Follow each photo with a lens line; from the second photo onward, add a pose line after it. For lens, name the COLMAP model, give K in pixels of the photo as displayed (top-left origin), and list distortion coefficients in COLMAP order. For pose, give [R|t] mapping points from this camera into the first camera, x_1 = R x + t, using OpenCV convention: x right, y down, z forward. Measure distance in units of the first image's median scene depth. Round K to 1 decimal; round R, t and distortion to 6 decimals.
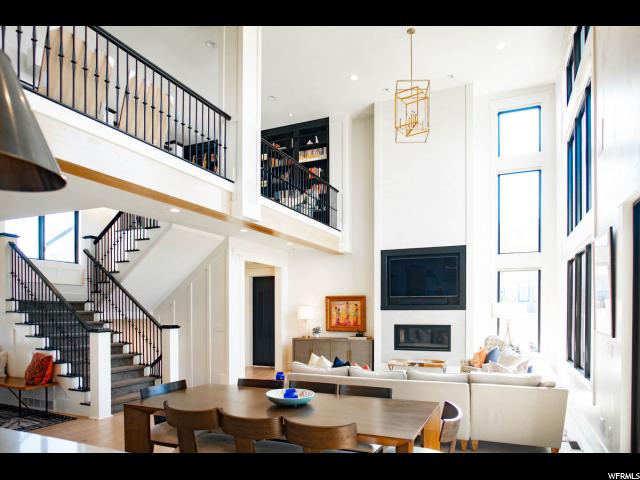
lens RADIAL K [[370.3, 0, 320.0], [0, 370.3, 240.0], [0, 0, 1]] dist [-0.002958, -0.000794]
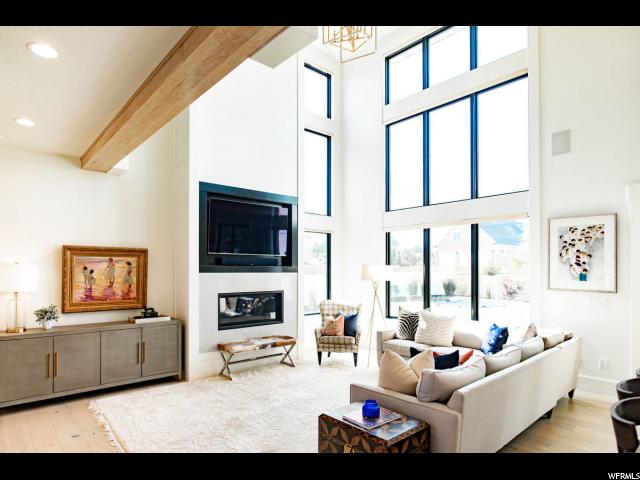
lens RADIAL K [[370.3, 0, 320.0], [0, 370.3, 240.0], [0, 0, 1]] dist [-0.002958, -0.000794]
pose [[0.474650, 0.083046, 0.876248, -0.271080], [-0.157020, 0.987558, -0.008540, 0.098310], [-0.866055, -0.133535, 0.481785, 0.475348]]
